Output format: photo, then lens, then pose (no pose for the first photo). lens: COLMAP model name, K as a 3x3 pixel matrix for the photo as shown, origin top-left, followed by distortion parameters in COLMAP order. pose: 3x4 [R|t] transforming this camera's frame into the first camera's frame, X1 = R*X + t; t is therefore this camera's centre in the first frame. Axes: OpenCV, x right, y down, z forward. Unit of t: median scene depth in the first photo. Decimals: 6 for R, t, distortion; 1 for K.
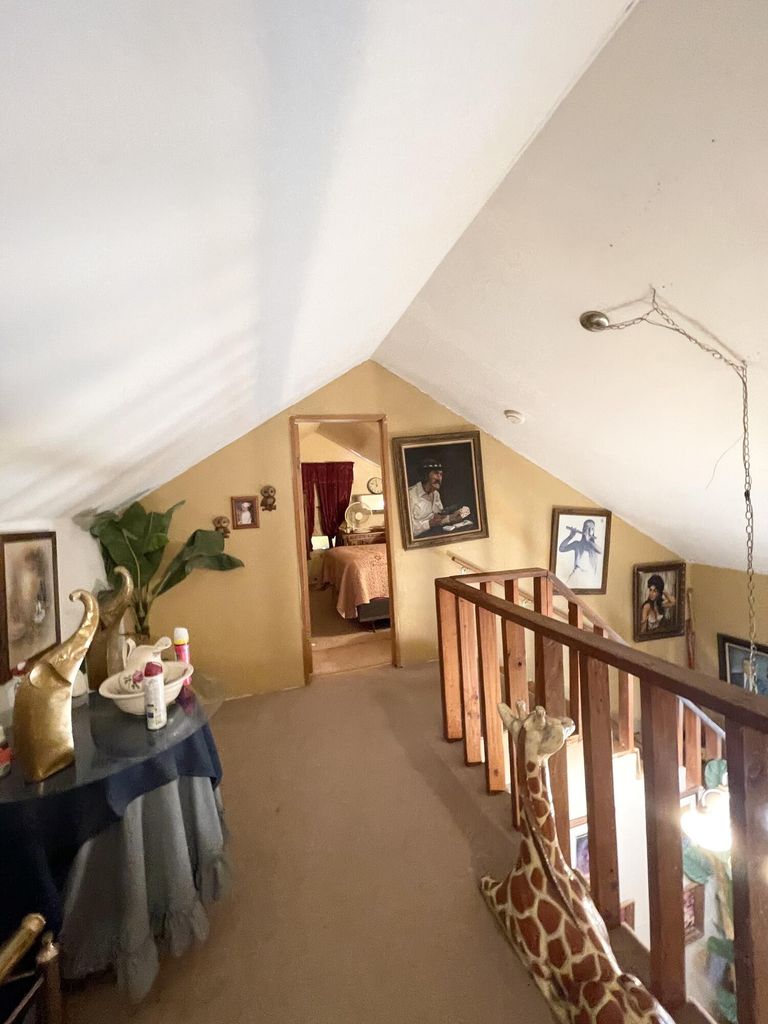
lens RADIAL K [[414.9, 0, 384.7], [0, 414.9, 508.3], [0, 0, 1]] dist [0.001005, 0.000215]
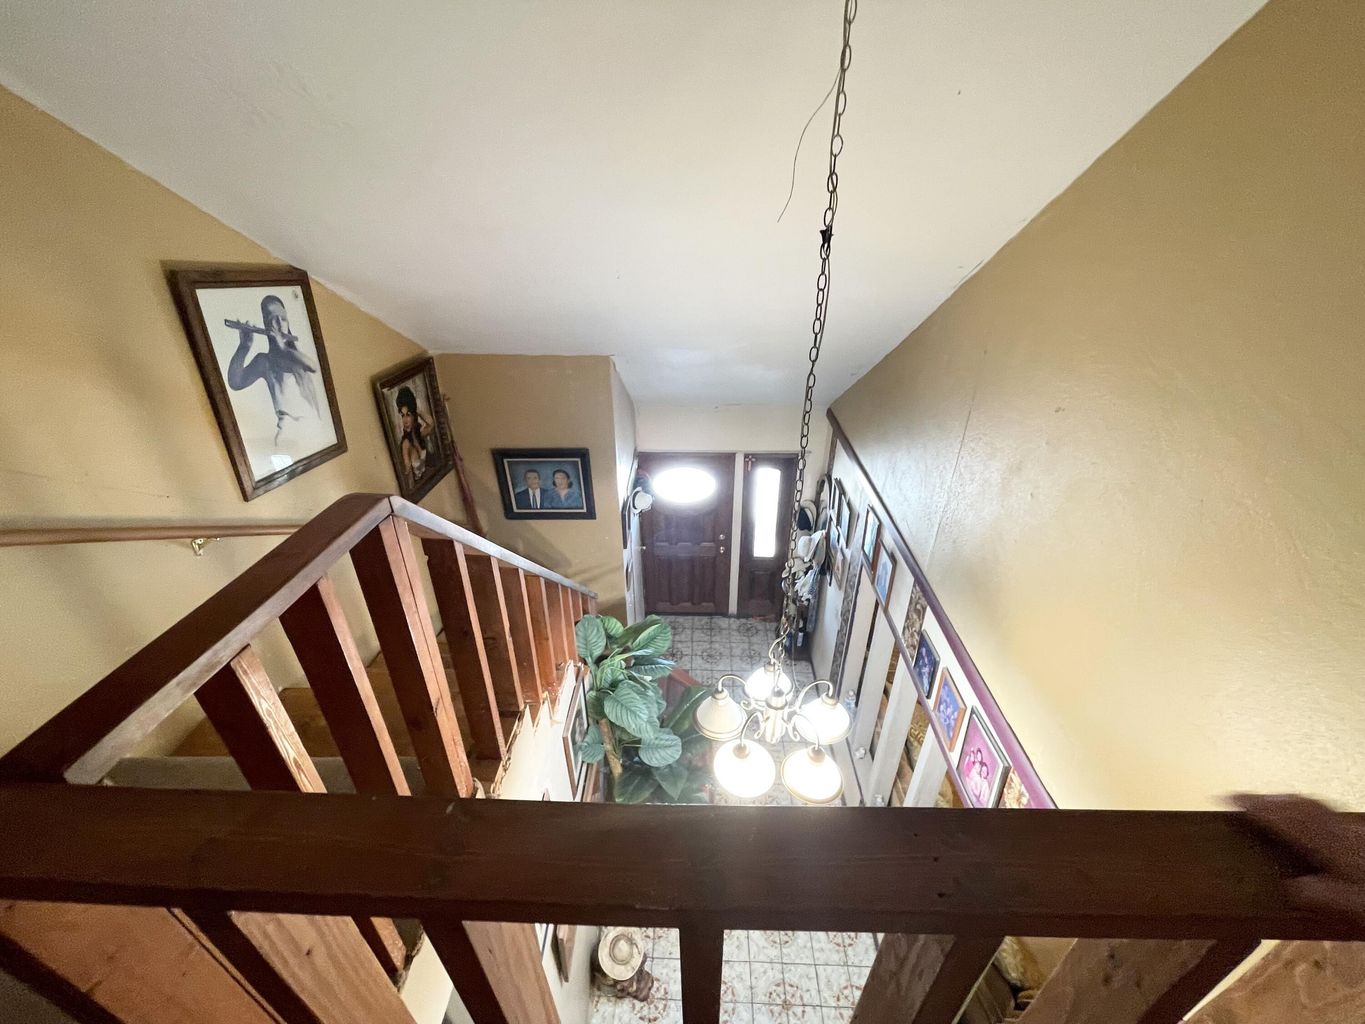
lens RADIAL K [[553.1, 0, 683.8], [0, 553.1, 509.8], [0, 0, 1]] dist [0.001005, 0.000215]
pose [[0.328398, -0.418209, 0.846910, 0.065495], [0.021086, 0.899660, 0.436081, -0.012762], [-0.944304, -0.125350, 0.304265, 0.397543]]
